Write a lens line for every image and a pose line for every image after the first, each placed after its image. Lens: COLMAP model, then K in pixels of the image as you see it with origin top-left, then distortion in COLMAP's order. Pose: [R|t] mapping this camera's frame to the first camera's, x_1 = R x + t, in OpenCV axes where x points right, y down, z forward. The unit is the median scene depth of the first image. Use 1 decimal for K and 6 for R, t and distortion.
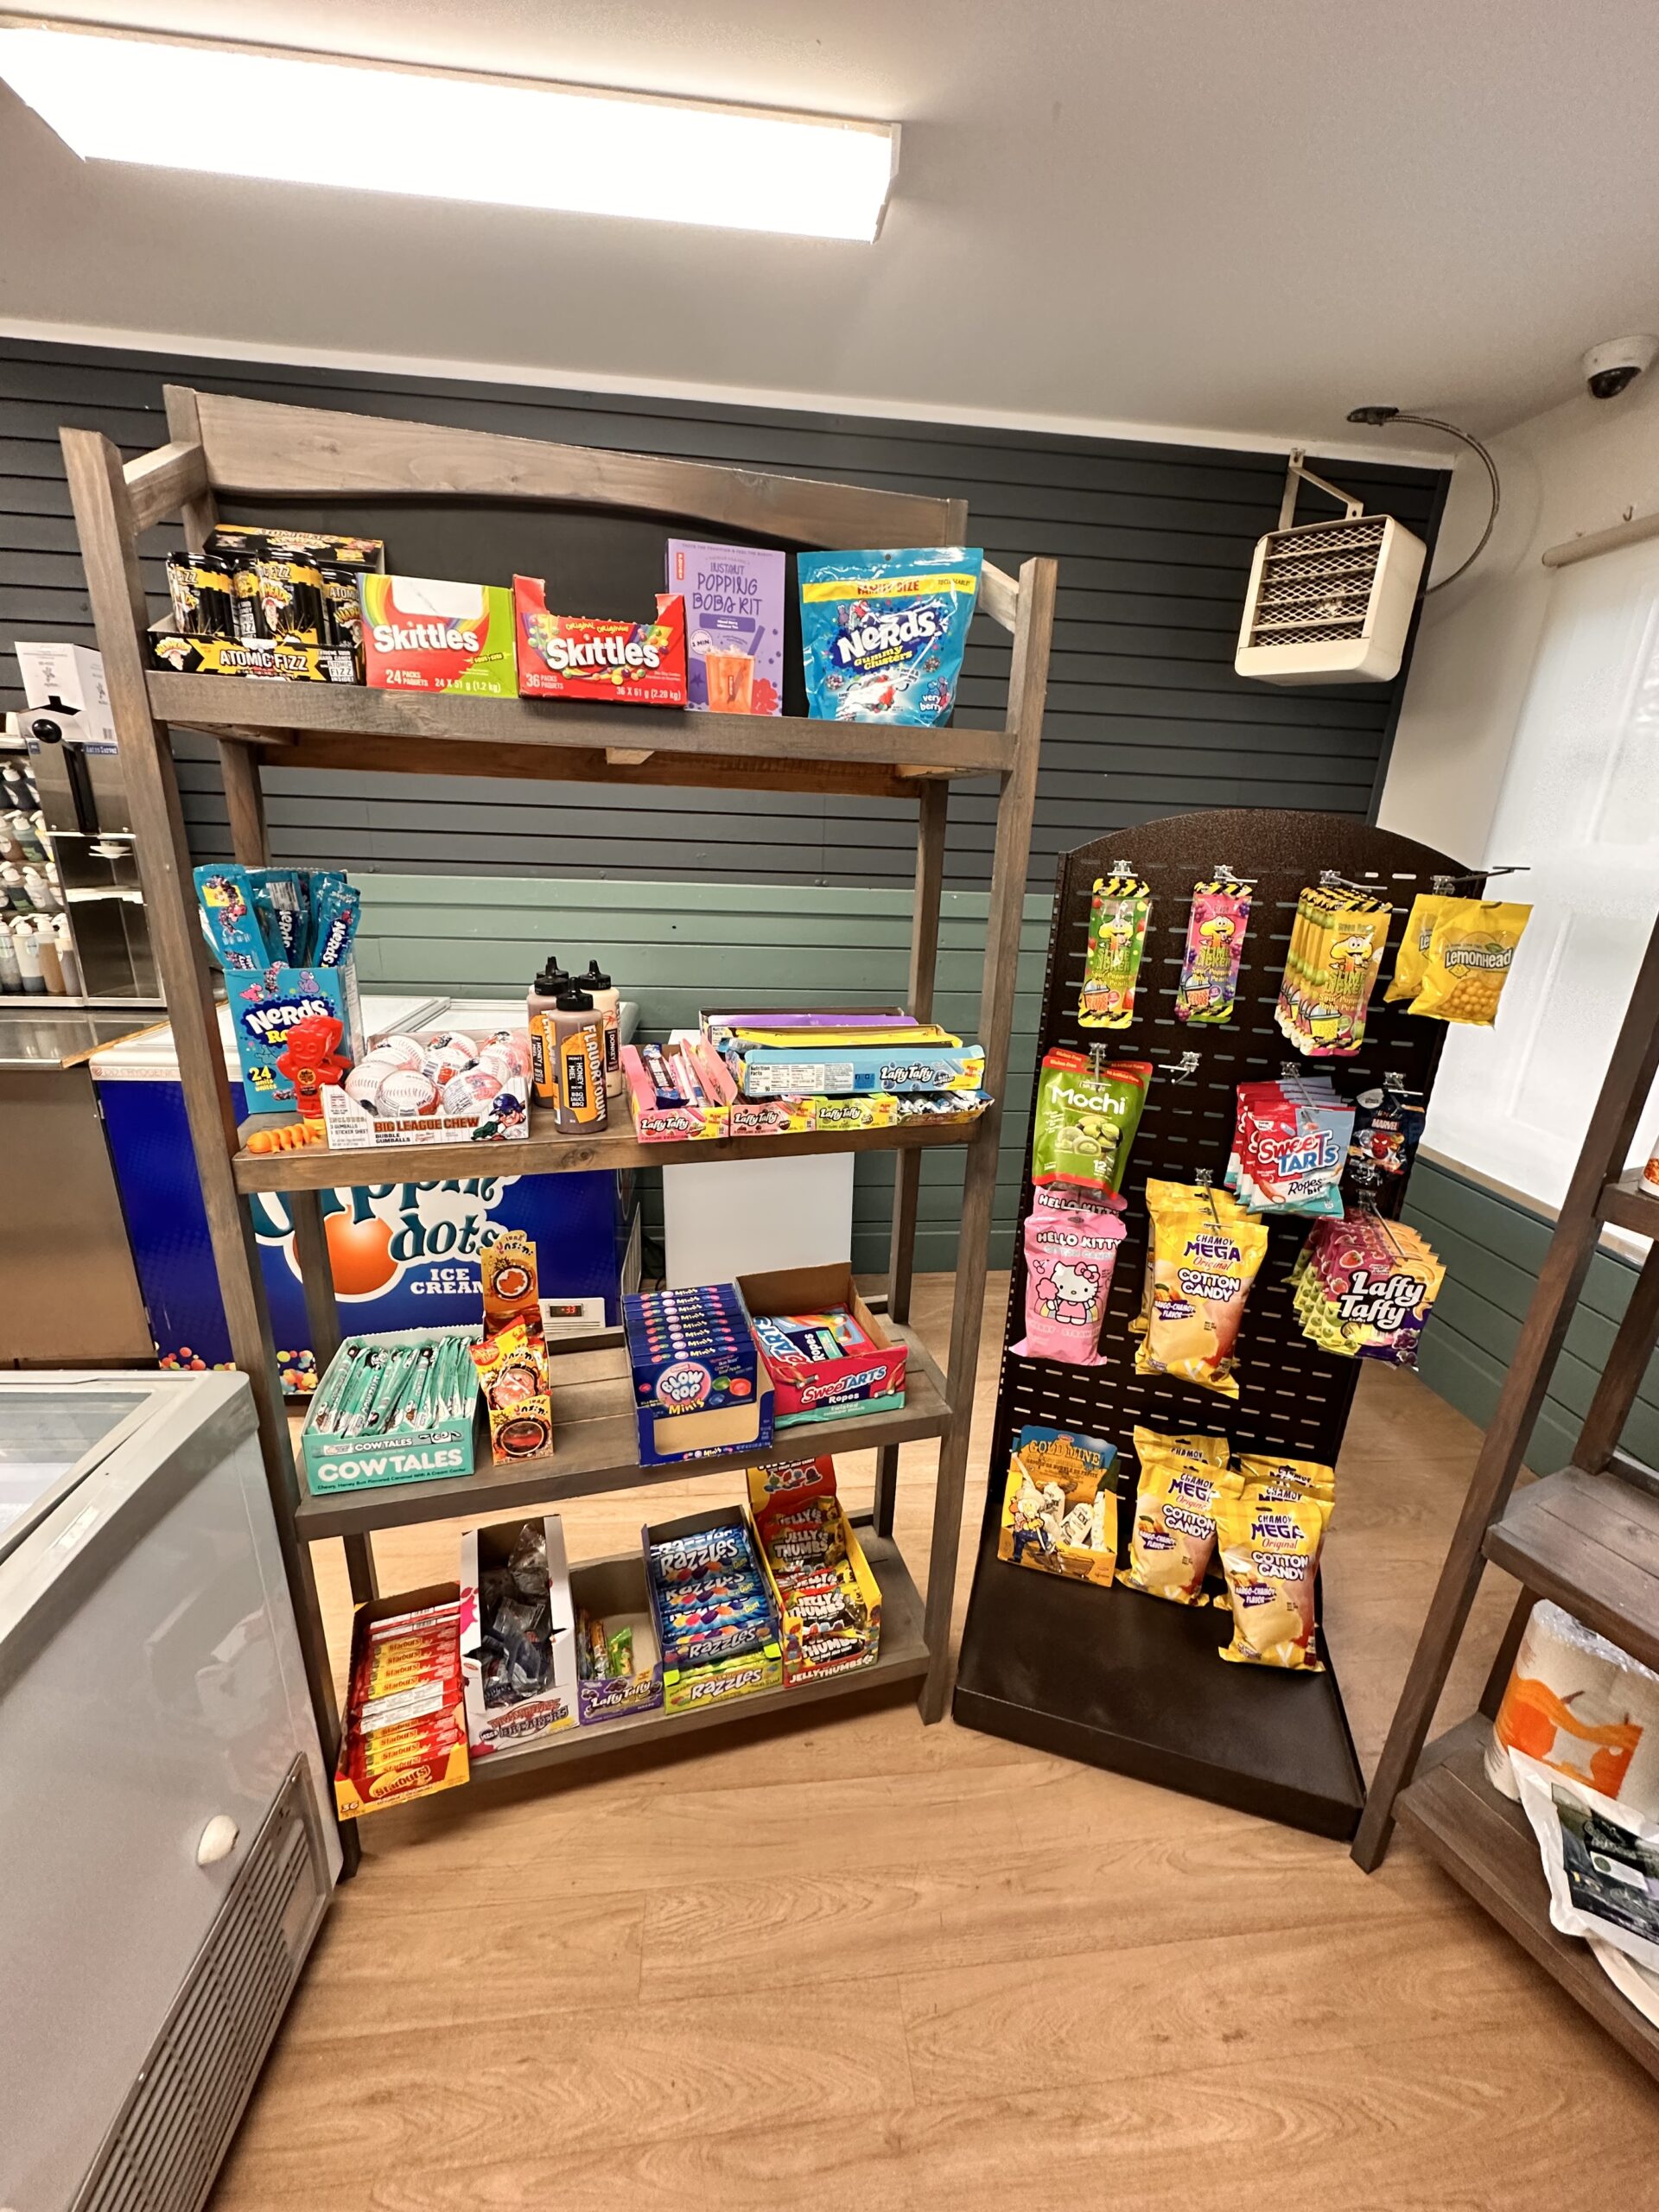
lens RADIAL K [[882.8, 0, 814.6], [0, 882.8, 1101.8], [0, 0, 1]] dist [-0.004936, 0.000868]
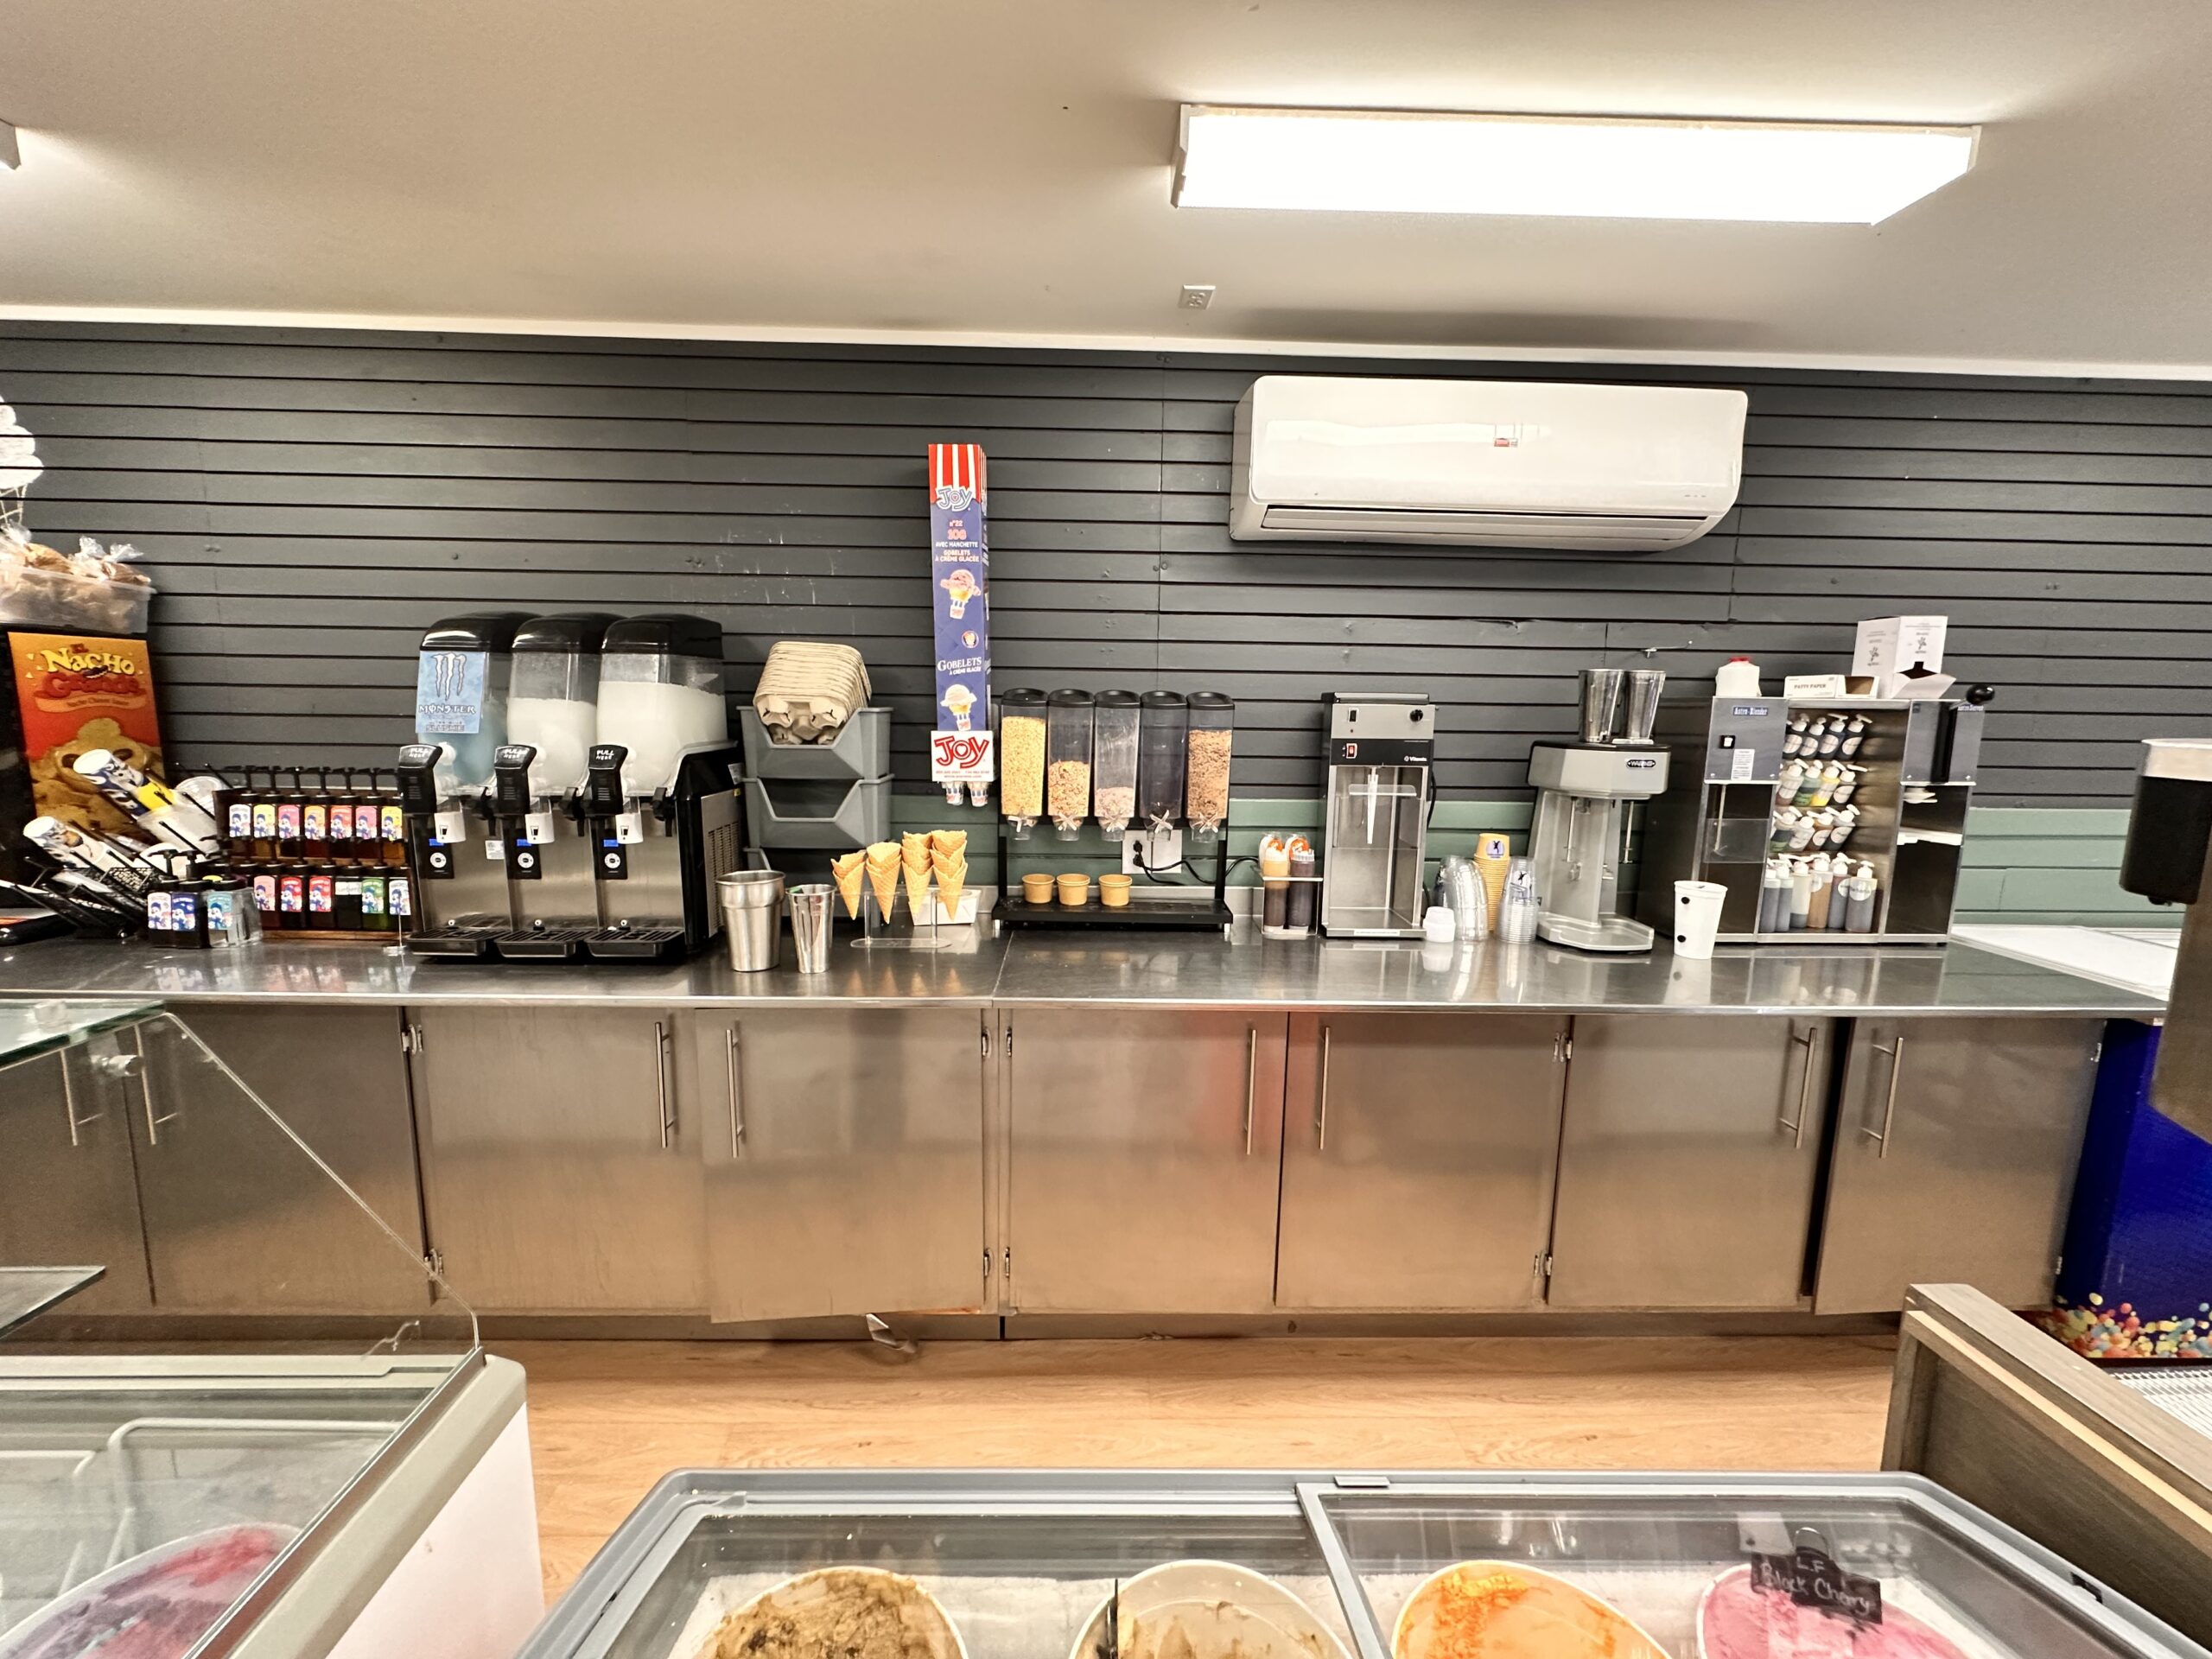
lens RADIAL K [[882.8, 0, 1113.9], [0, 882.8, 831.9], [0, 0, 1]] dist [-0.004936, 0.000868]
pose [[0.997035, -0.014817, -0.075504, -2.669067], [0.000934, 0.983541, -0.180681, -0.081623], [0.076939, 0.180075, 0.980639, -0.171022]]
